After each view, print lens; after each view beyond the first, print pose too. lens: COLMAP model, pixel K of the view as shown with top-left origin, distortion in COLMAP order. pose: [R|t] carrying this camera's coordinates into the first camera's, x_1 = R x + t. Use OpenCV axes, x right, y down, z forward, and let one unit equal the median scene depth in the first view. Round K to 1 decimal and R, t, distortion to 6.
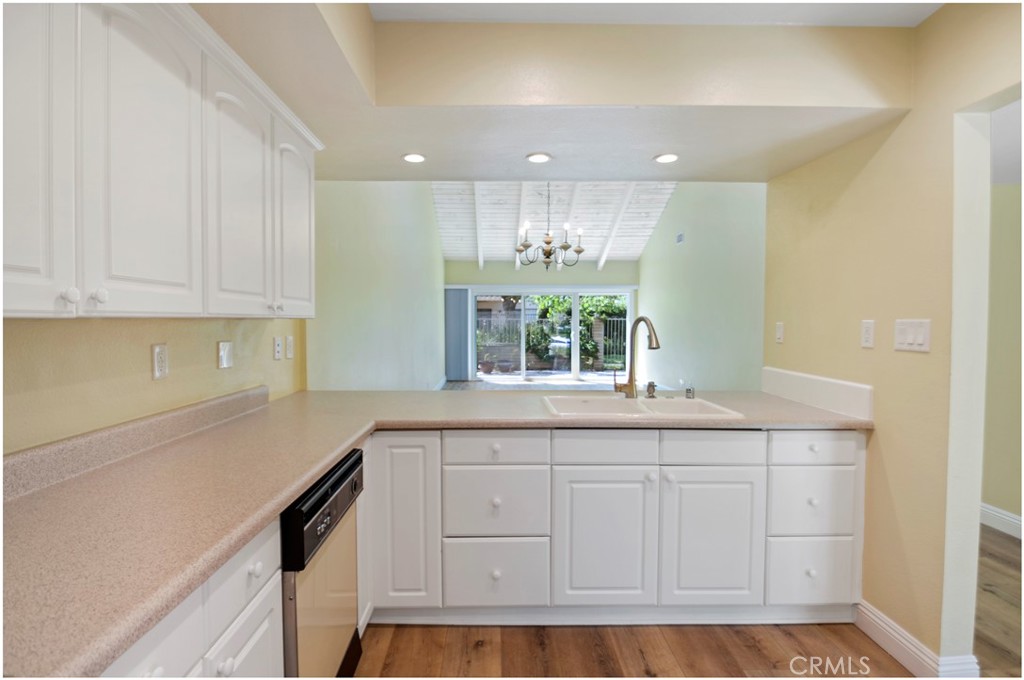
lens RADIAL K [[534.2, 0, 512.5], [0, 534.2, 333.8], [0, 0, 1]] dist [-0.002652, -0.001285]
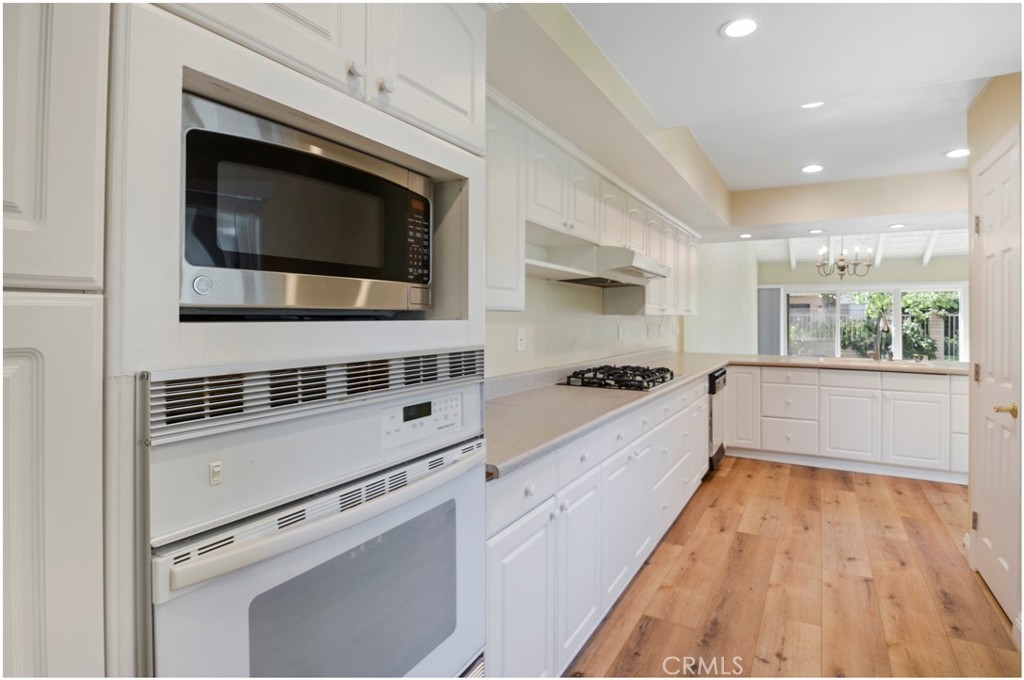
lens RADIAL K [[511.3, 0, 512.5], [0, 511.3, 310.8], [0, 0, 1]] dist [-0.022895, 0.000015]
pose [[0.840447, -0.003269, -0.541883, 0.021174], [-0.015851, 0.999406, -0.030614, 0.005004], [0.541661, 0.034318, 0.839896, -0.196208]]
